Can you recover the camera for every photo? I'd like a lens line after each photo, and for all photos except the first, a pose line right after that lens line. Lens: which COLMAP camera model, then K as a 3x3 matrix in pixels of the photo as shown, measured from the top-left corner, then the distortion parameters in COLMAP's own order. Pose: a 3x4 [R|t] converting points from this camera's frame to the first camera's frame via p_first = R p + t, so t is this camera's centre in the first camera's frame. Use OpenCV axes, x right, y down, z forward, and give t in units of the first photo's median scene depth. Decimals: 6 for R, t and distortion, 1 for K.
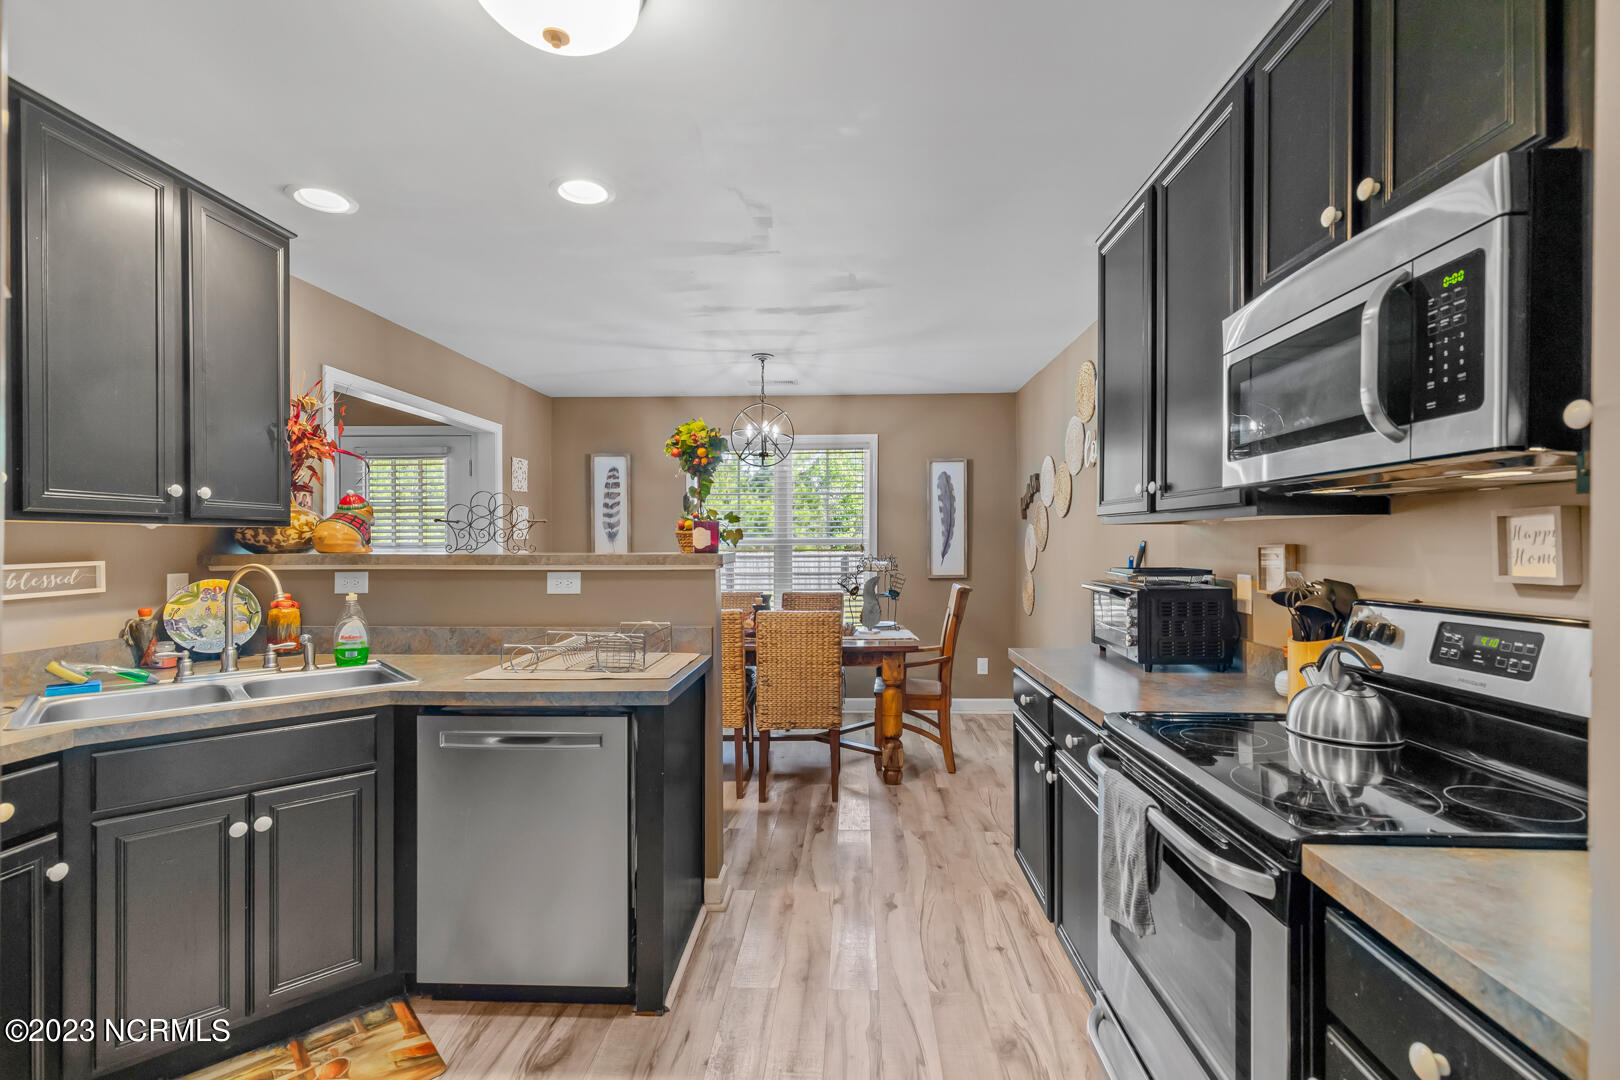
lens RADIAL K [[739.4, 0, 827.2], [0, 739.4, 541.3], [0, 0, 1]] dist [0.010025, -0.000907]
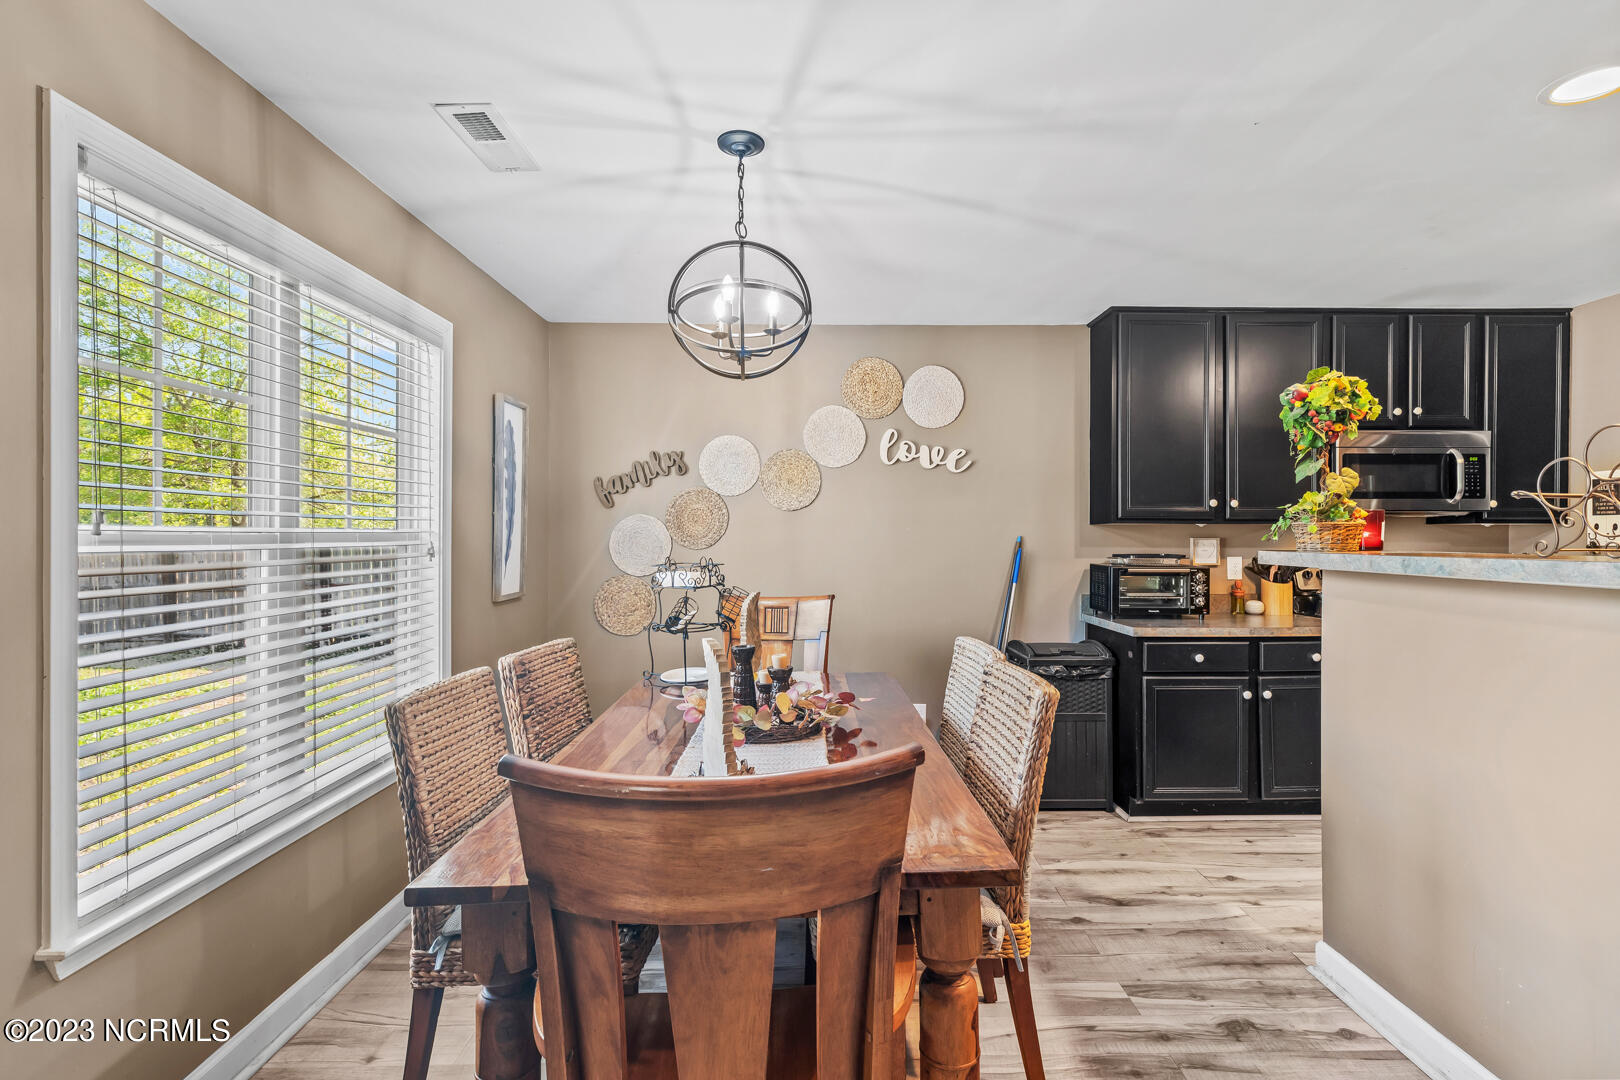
lens RADIAL K [[739.4, 0, 822.8], [0, 739.4, 540.1], [0, 0, 1]] dist [0.010025, -0.000907]
pose [[-0.058597, -0.003840, 0.998274, -1.214854], [0.002827, 0.999988, 0.004013, -0.000964], [-0.998278, 0.003057, -0.058586, 2.119026]]
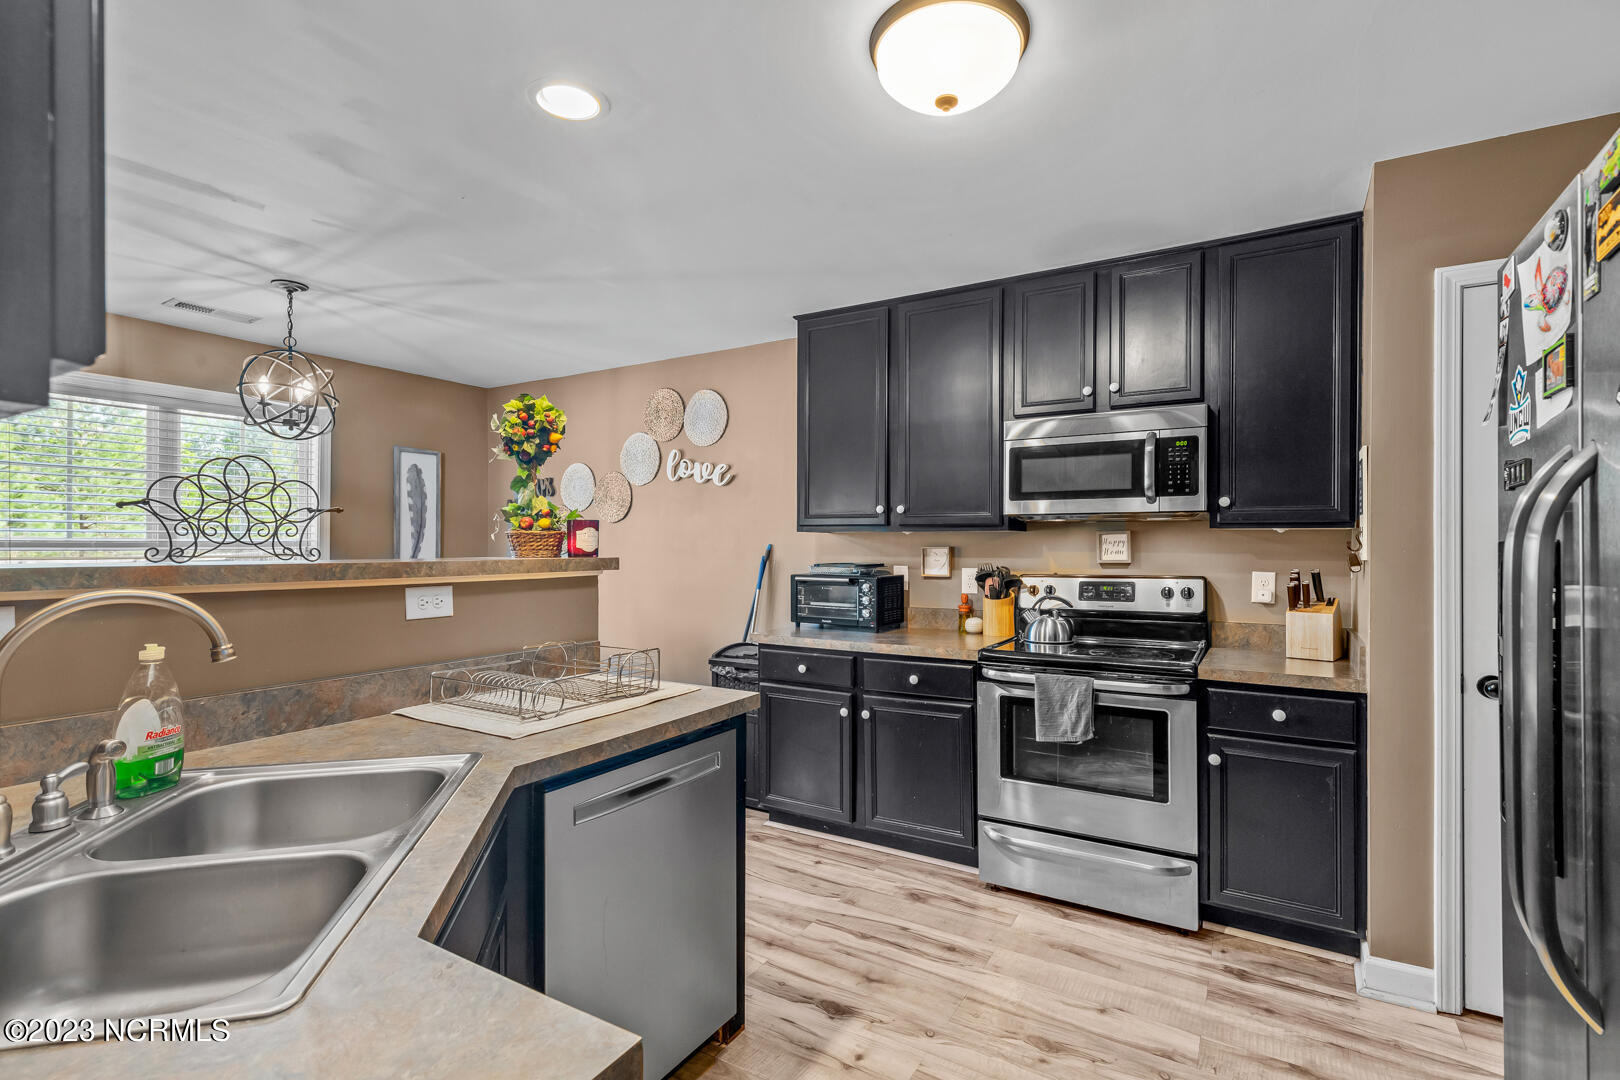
lens RADIAL K [[739.4, 0, 821.2], [0, 739.4, 542.5], [0, 0, 1]] dist [0.010025, -0.000907]
pose [[0.479170, 0.006078, 0.877701, -1.023605], [-0.002113, 0.999981, -0.005771, 0.004737], [-0.877720, 0.000911, 0.479173, 0.439042]]
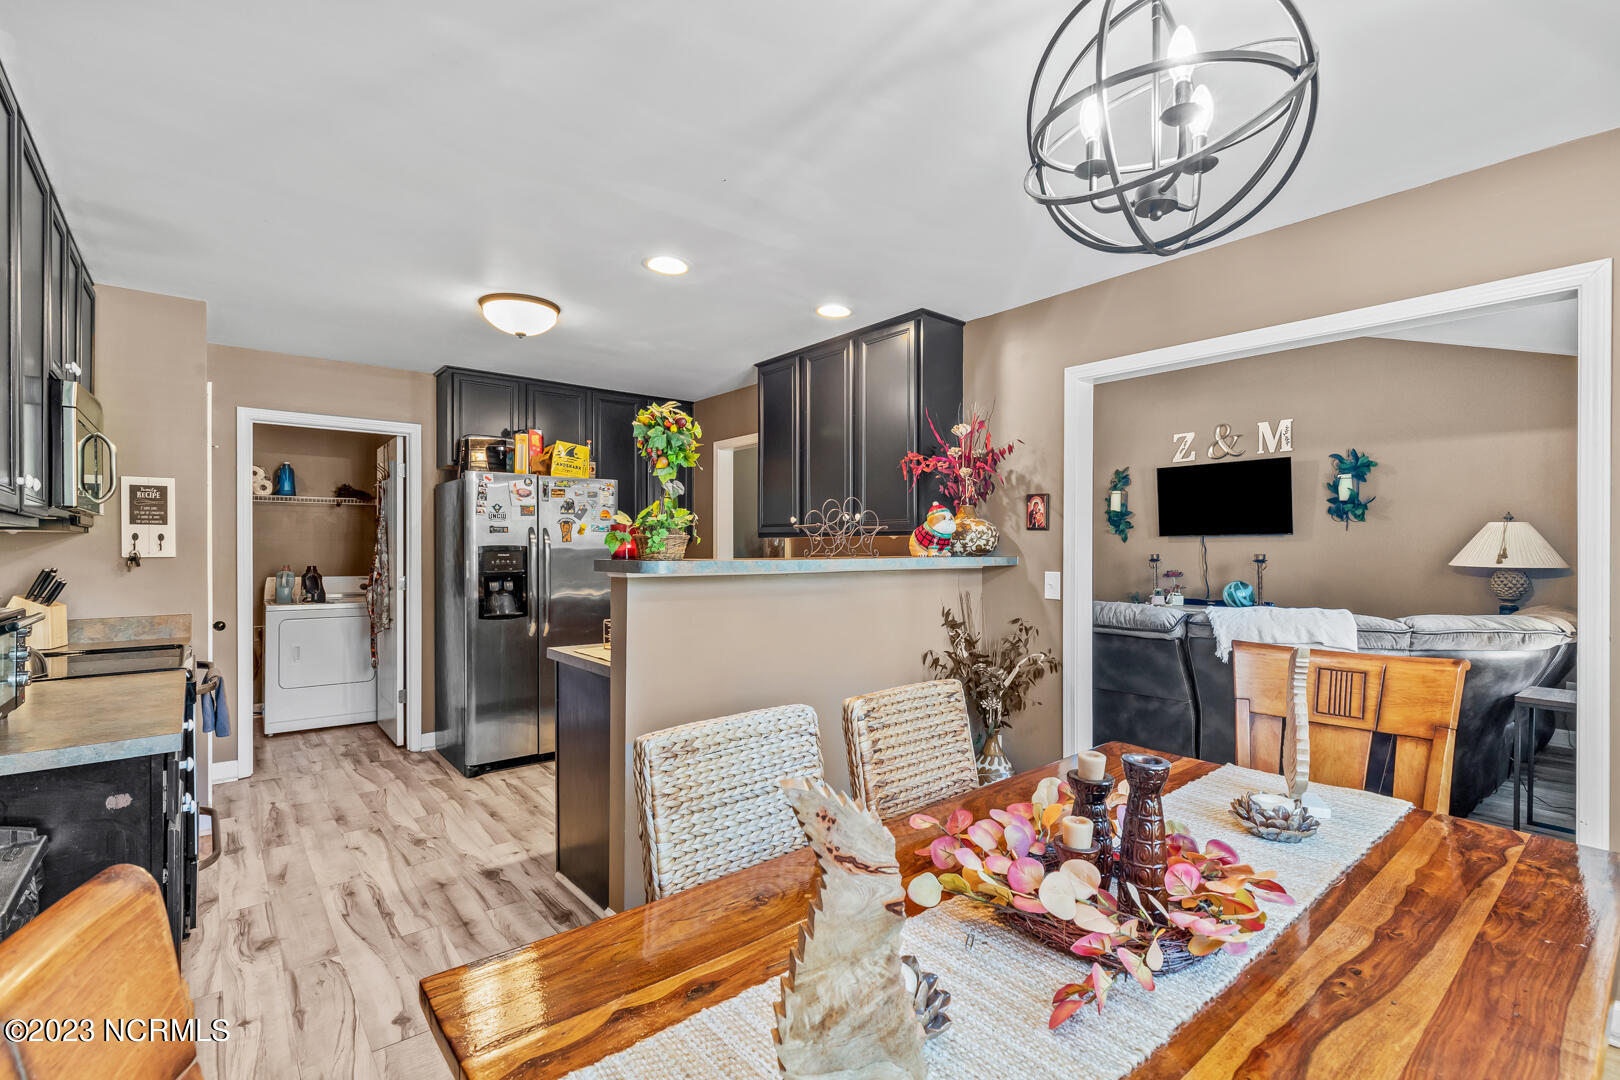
lens RADIAL K [[739.4, 0, 822.6], [0, 739.4, 542.1], [0, 0, 1]] dist [0.010025, -0.000907]
pose [[-0.744699, -0.002839, -0.667395, 0.358568], [-0.002212, 0.999996, -0.001785, -0.009810], [0.667397, 0.000147, -0.744702, 2.404301]]
